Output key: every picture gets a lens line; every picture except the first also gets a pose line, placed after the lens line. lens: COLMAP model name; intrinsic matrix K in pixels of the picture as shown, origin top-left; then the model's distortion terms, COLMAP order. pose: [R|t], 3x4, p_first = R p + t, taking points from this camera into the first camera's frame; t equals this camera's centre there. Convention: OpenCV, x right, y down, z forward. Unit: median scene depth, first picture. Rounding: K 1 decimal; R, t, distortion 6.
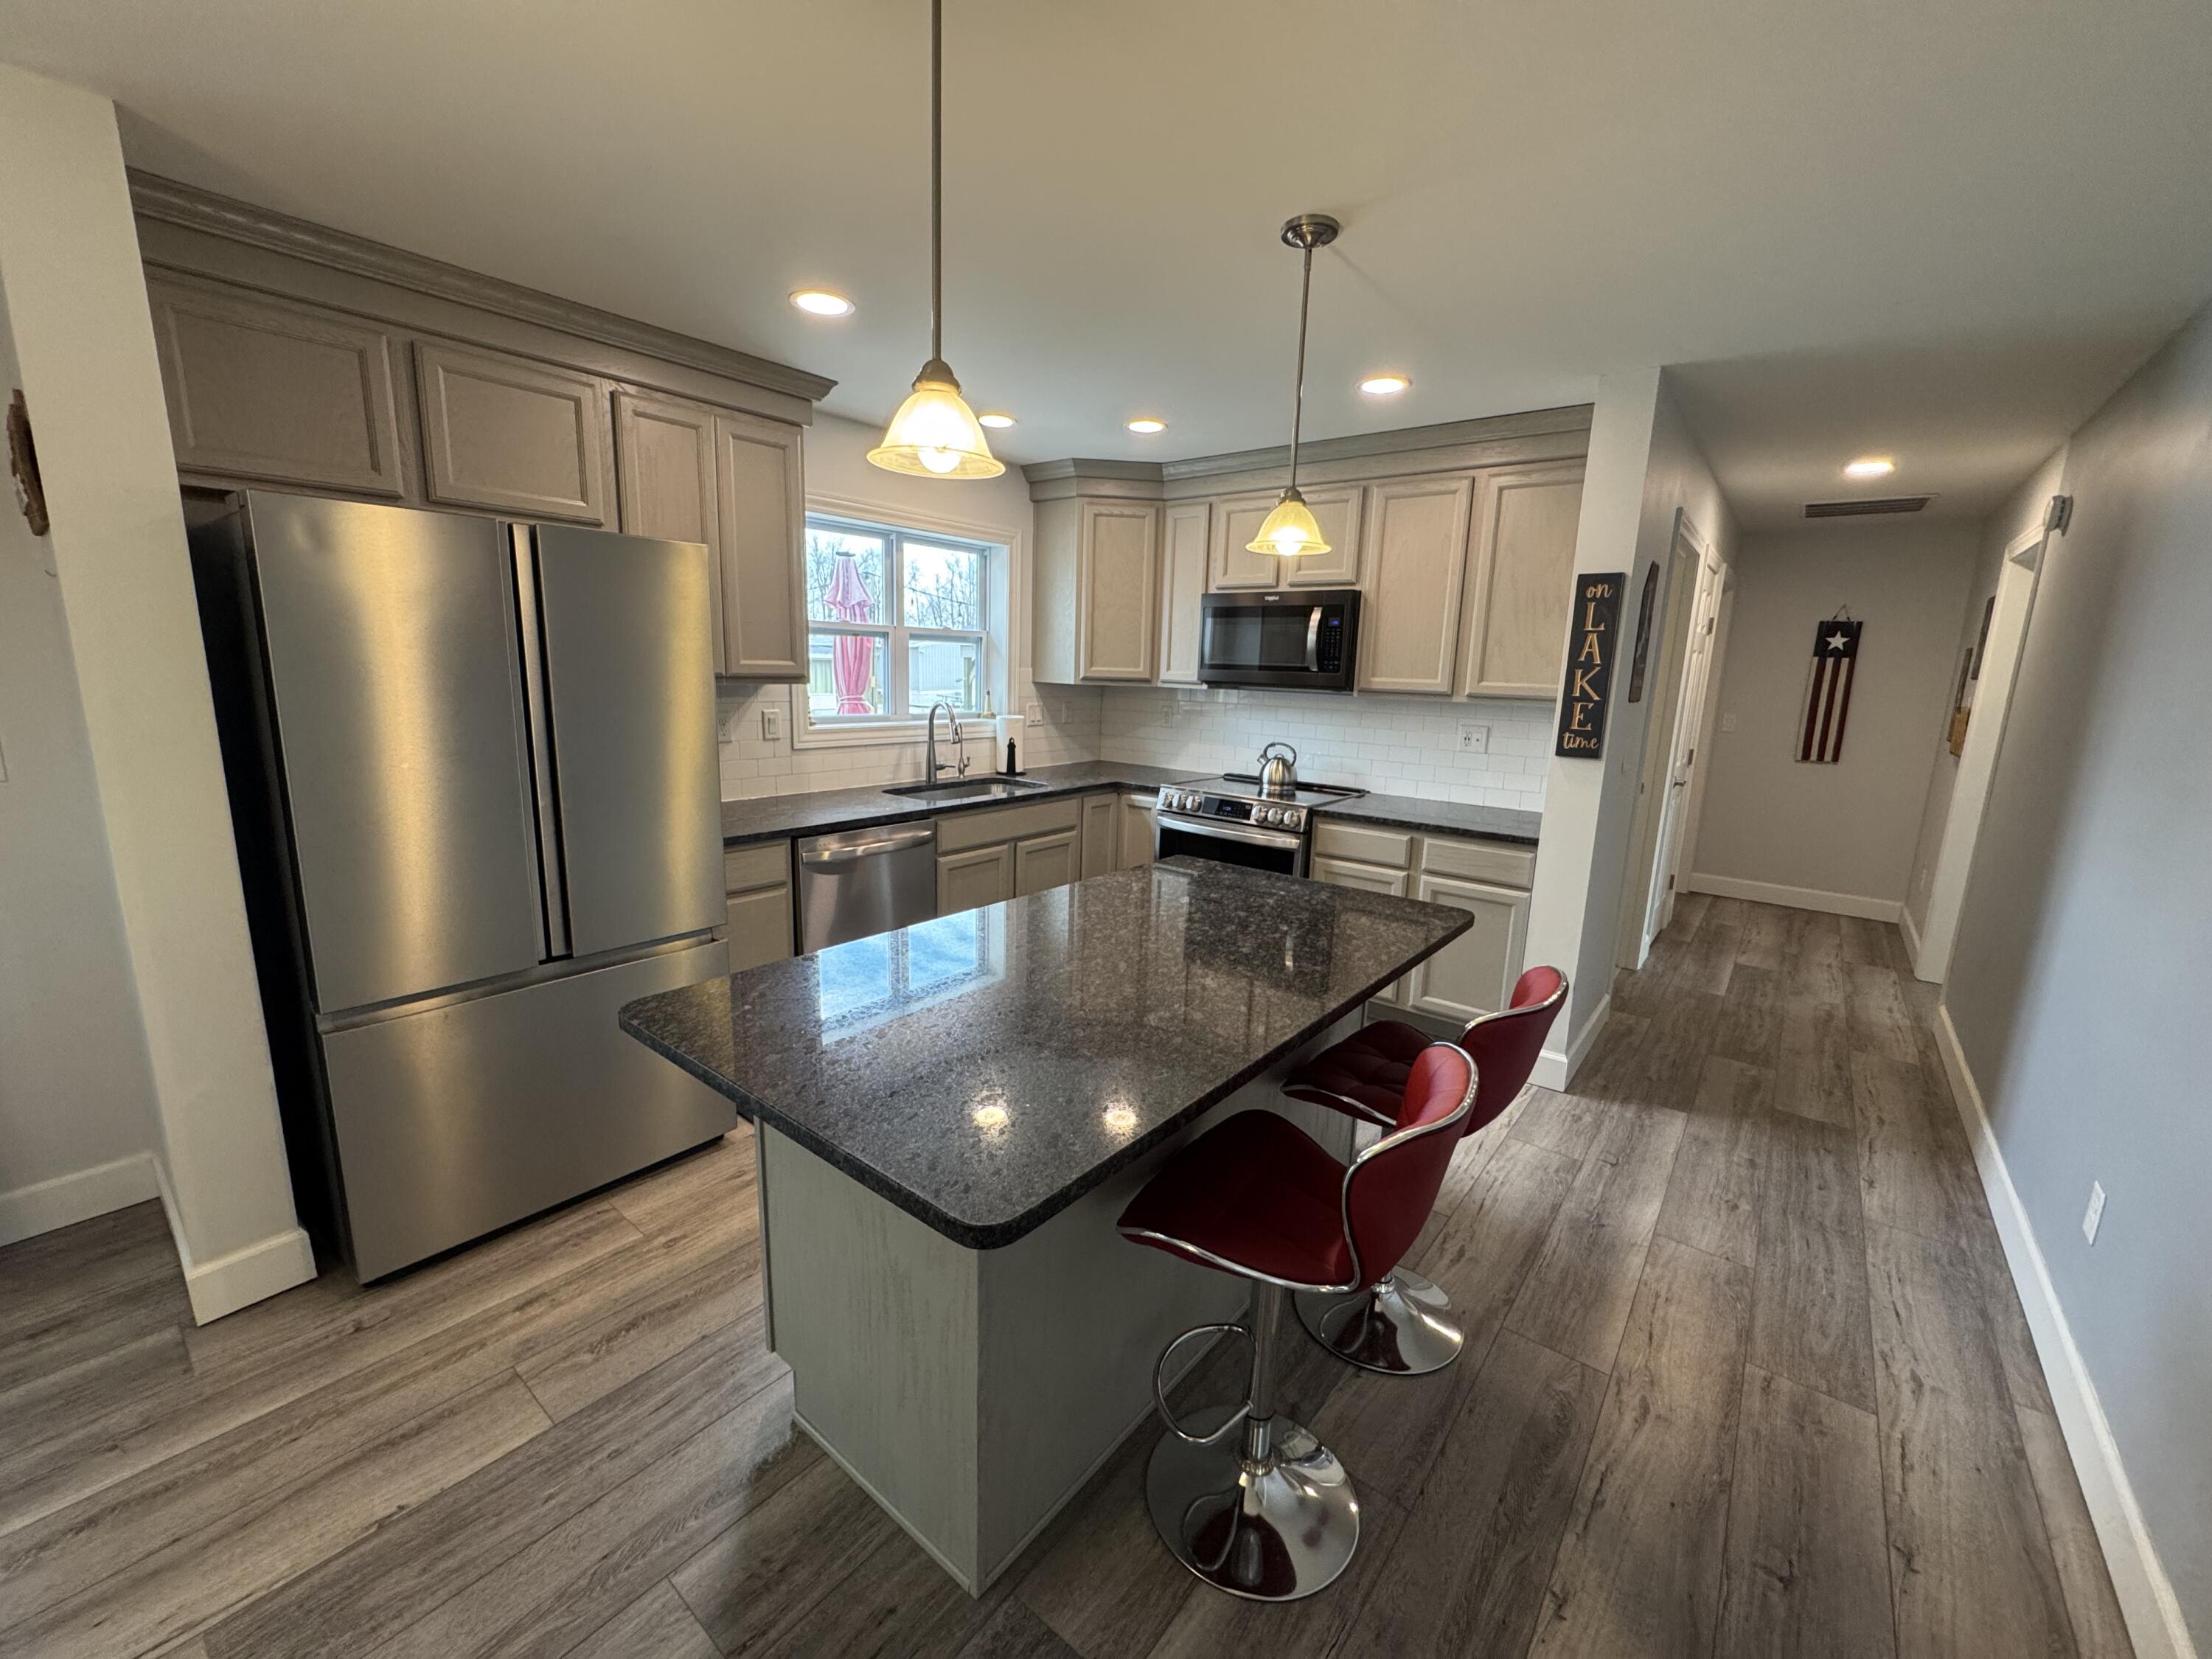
lens RADIAL K [[884.3, 0, 1106.0], [0, 884.3, 829.5], [0, 0, 1]] dist [-0.000094, 0.000678]
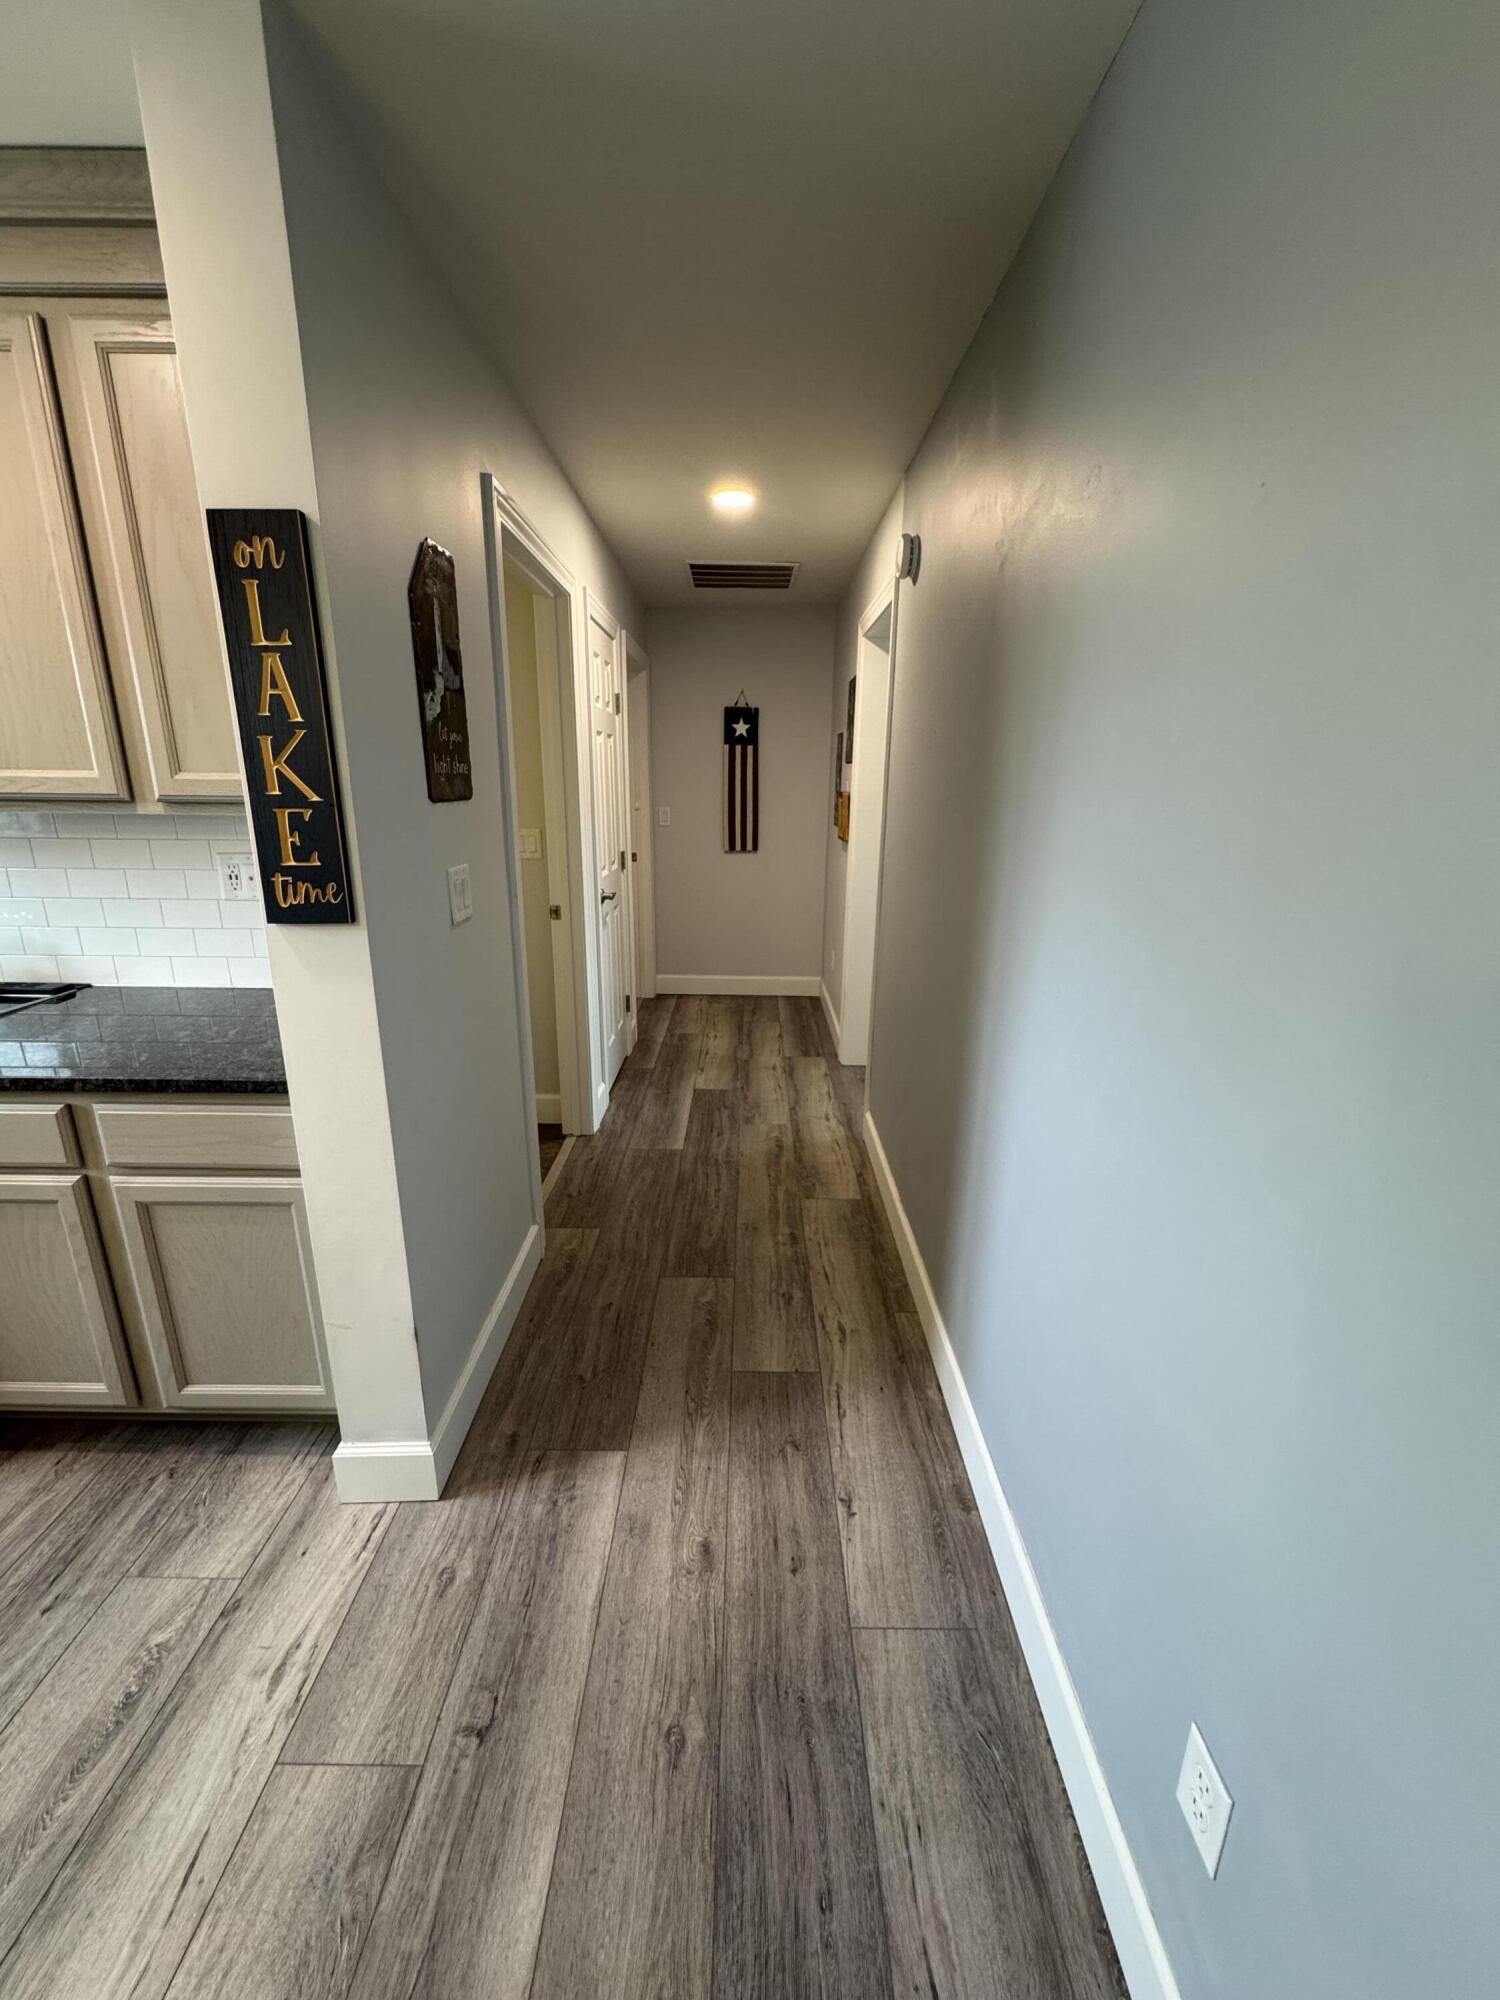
lens RADIAL K [[799.5, 0, 750.0], [0, 799.5, 1000.0], [0, 0, 1]] dist [-0.000094, 0.000678]
pose [[0.782714, -0.187566, 0.593445, 0.379638], [0.128395, 0.981660, 0.140922, -0.059772], [-0.608994, -0.034106, 0.792442, 0.422955]]
